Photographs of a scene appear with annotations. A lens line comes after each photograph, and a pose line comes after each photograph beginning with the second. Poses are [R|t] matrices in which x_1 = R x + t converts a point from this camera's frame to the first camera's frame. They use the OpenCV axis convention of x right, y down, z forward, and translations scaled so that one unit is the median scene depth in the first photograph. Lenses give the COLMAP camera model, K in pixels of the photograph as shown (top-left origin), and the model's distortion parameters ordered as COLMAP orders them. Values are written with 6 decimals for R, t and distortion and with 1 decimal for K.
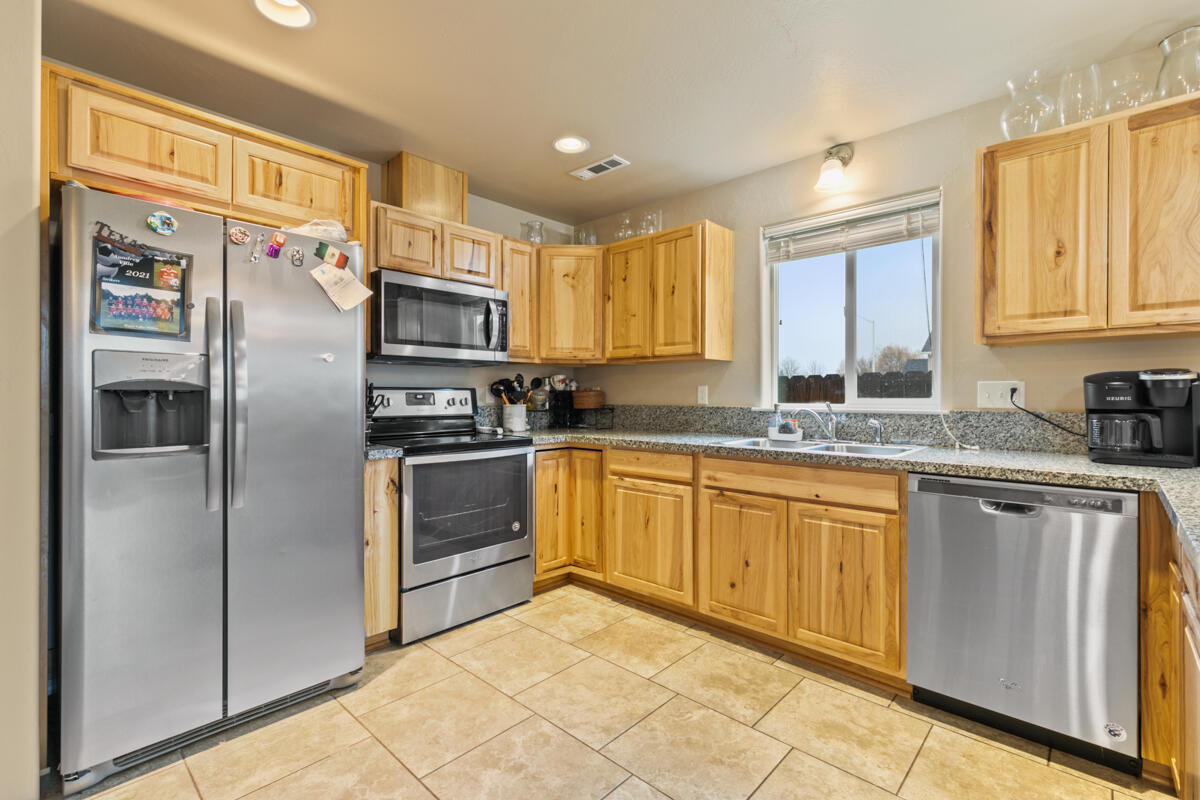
lens RADIAL K [[534.5, 0, 608.1], [0, 534.5, 399.2], [0, 0, 1]] dist [0.002964, -0.001266]
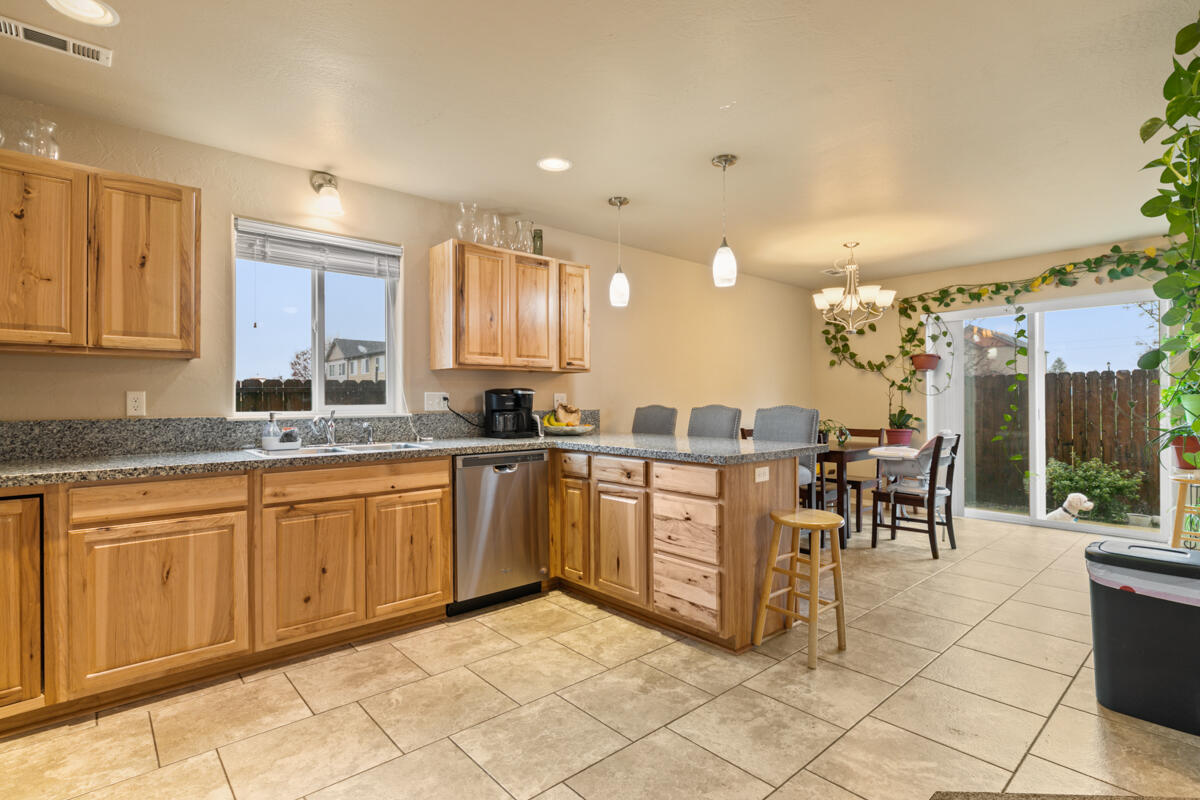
lens RADIAL K [[578.8, 0, 609.8], [0, 578.8, 398.0], [0, 0, 1]] dist [-0.003493, 0.000133]
pose [[0.088239, 0.003069, 0.996095, -0.748709], [0.011643, 0.999924, -0.004112, -0.005967], [-0.996031, 0.011960, 0.088197, 0.351939]]
